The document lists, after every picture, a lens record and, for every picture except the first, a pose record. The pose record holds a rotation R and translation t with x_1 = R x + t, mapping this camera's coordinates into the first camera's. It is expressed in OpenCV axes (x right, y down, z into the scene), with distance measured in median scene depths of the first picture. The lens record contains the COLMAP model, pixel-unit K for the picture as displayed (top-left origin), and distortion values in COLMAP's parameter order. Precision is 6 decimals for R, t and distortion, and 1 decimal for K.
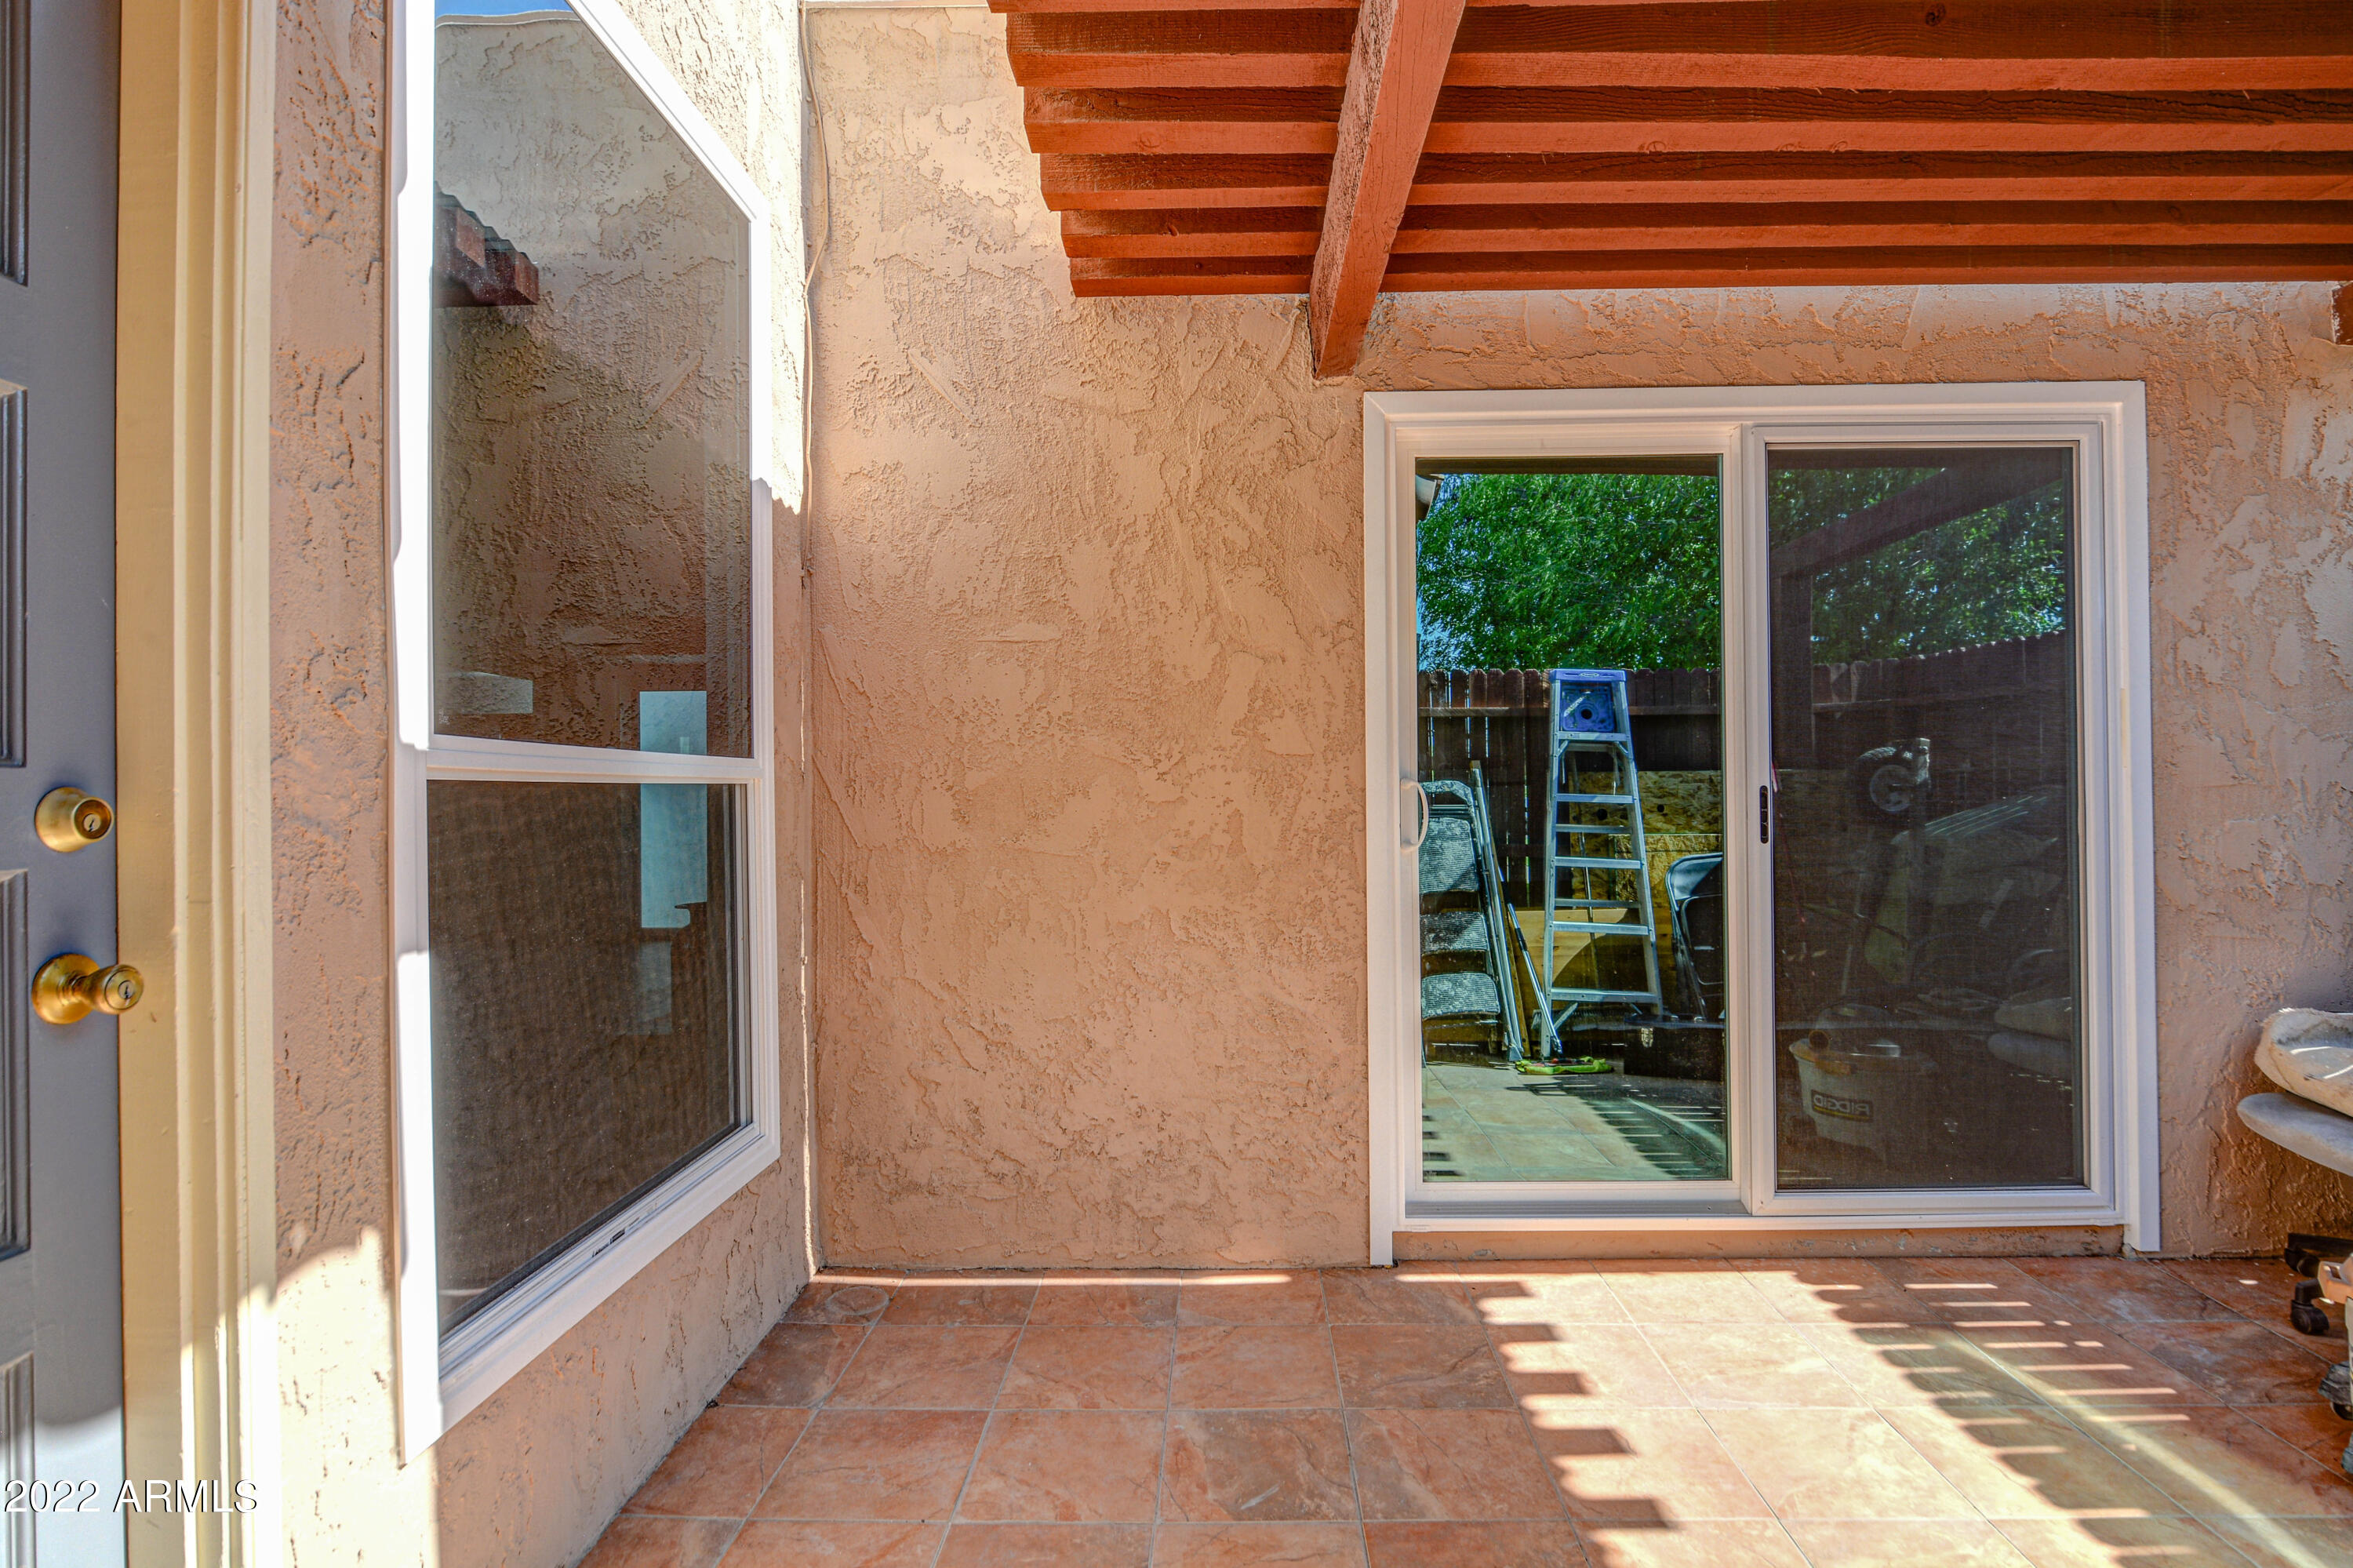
lens RADIAL K [[1171.0, 0, 1181.6], [0, 1171.0, 780.4], [0, 0, 1]] dist [-0.000598, -0.009060]
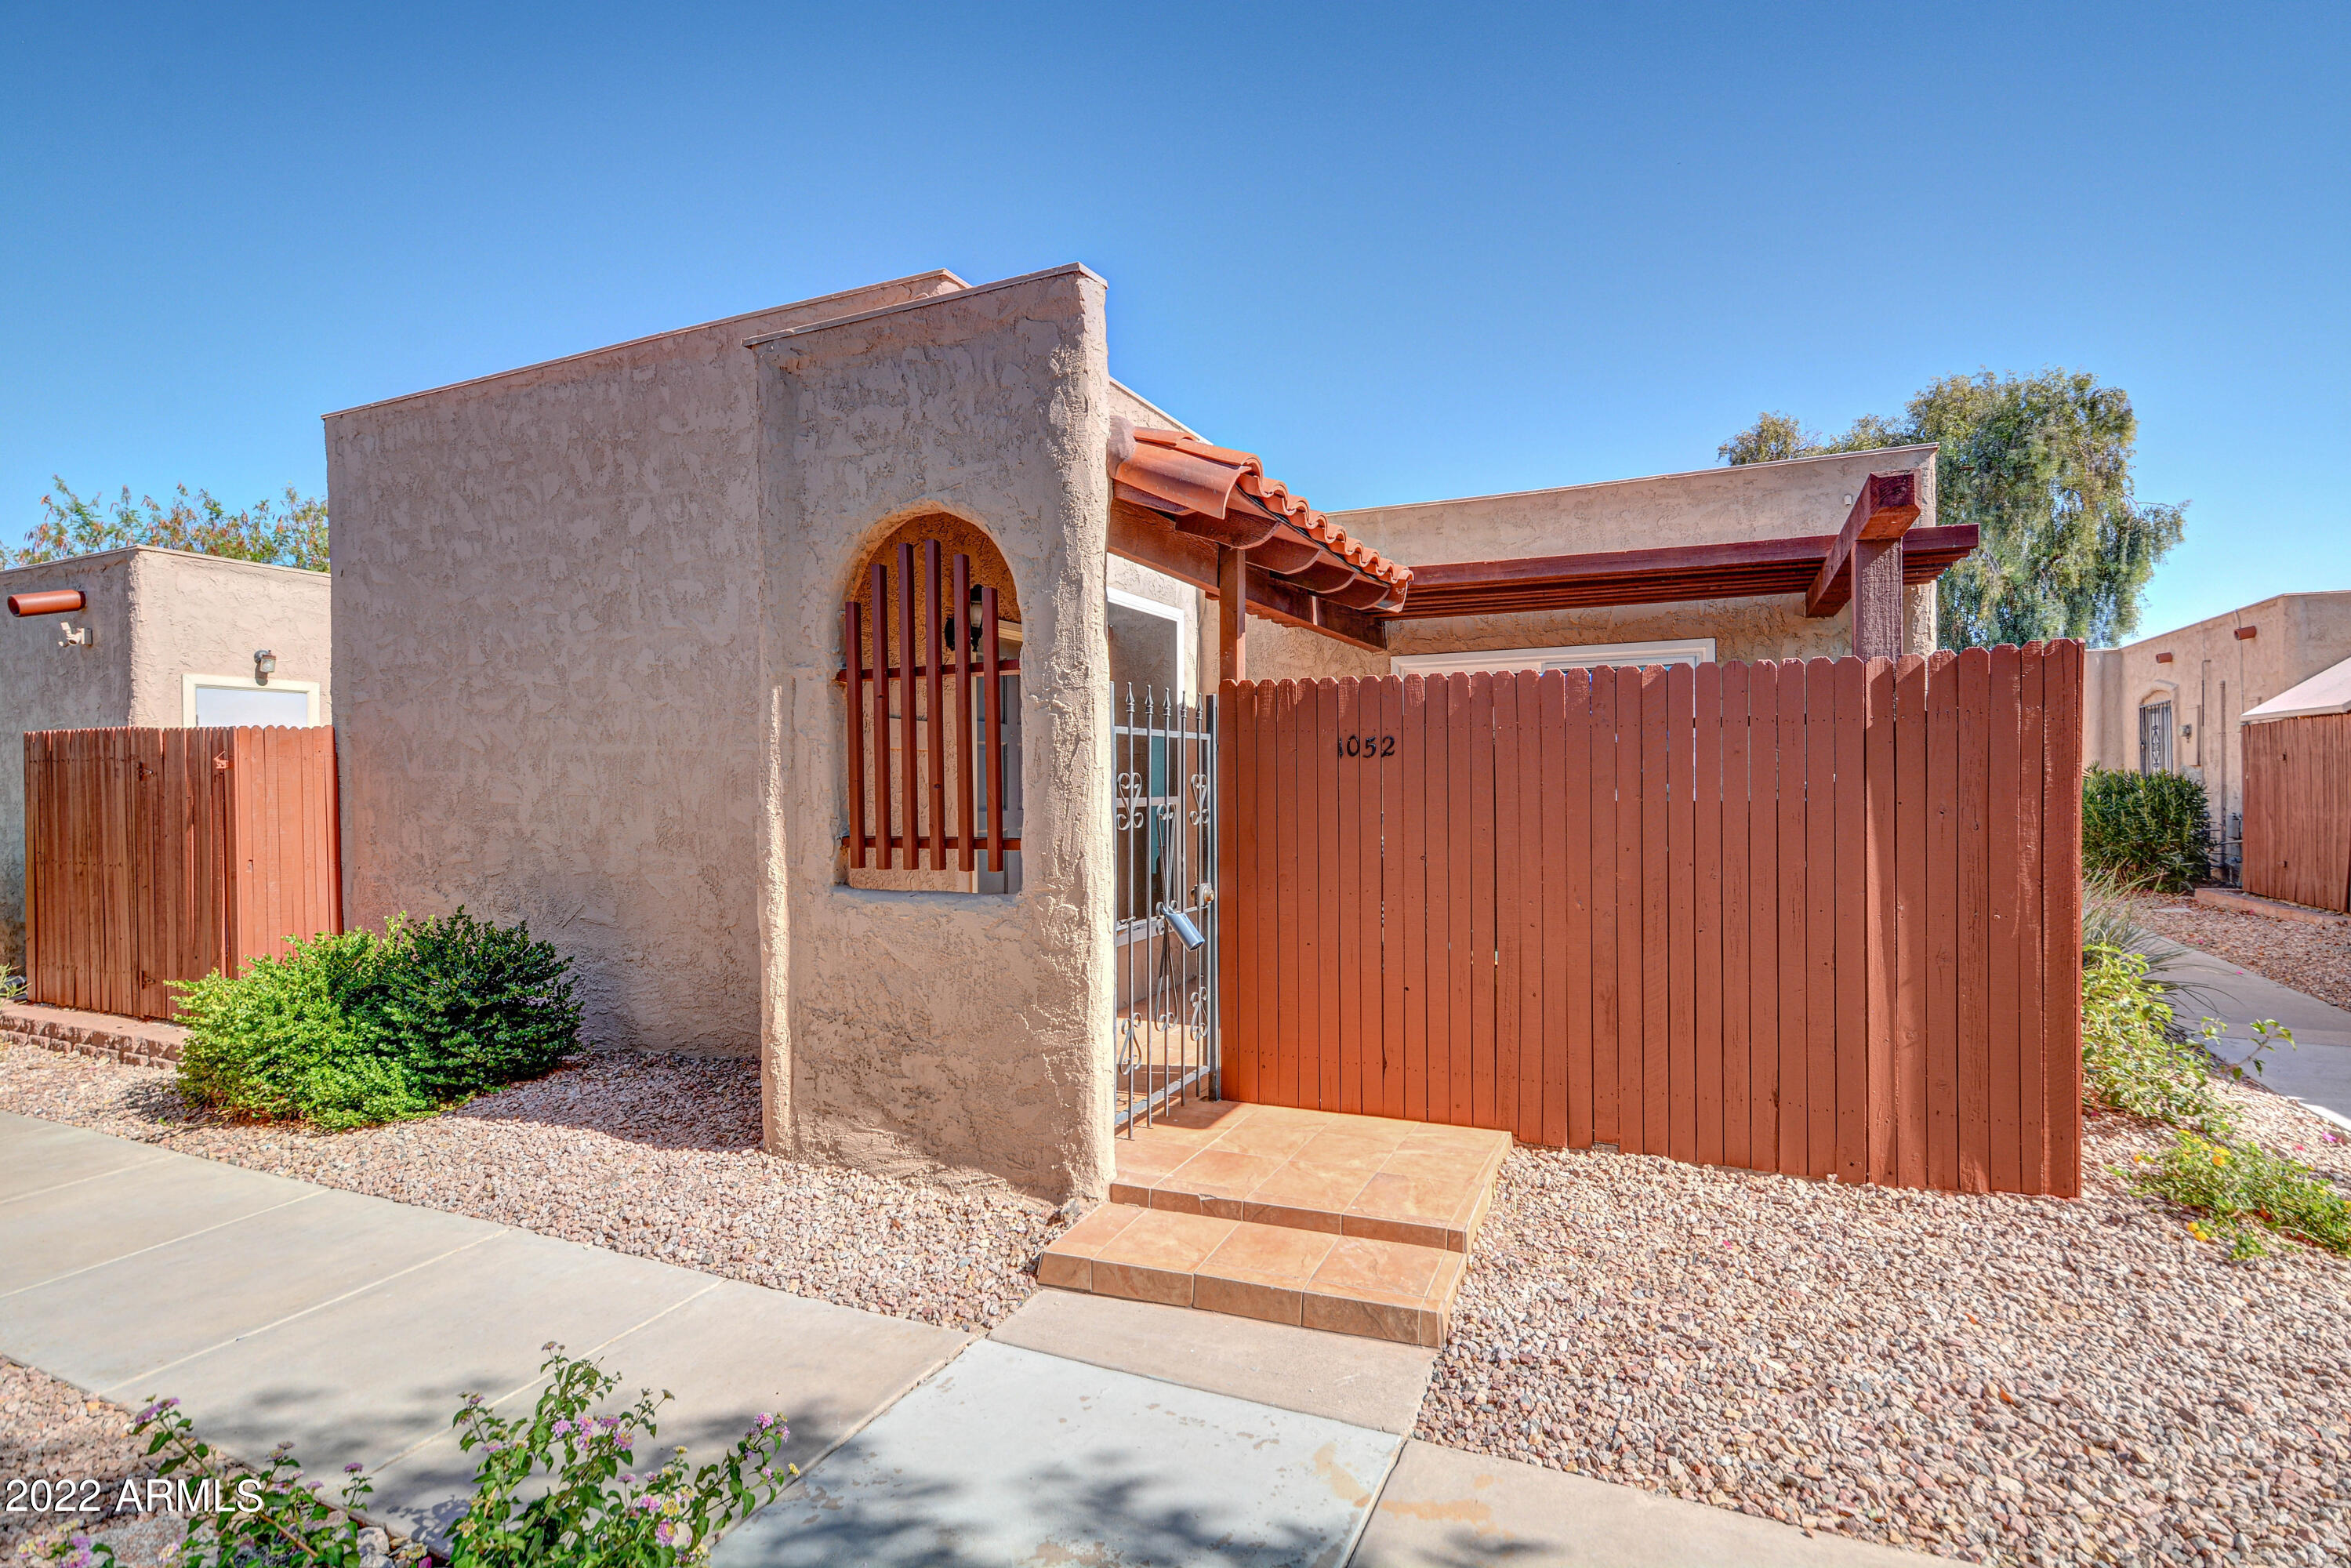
lens RADIAL K [[1170.0, 0, 1218.6], [0, 1170.0, 783.5], [0, 0, 1]] dist [-0.000598, -0.009060]
pose [[0.917474, 0.003389, -0.397782, 0.846924], [0.001259, 0.999934, 0.011423, -0.076518], [0.397794, -0.010981, 0.917409, -1.570867]]
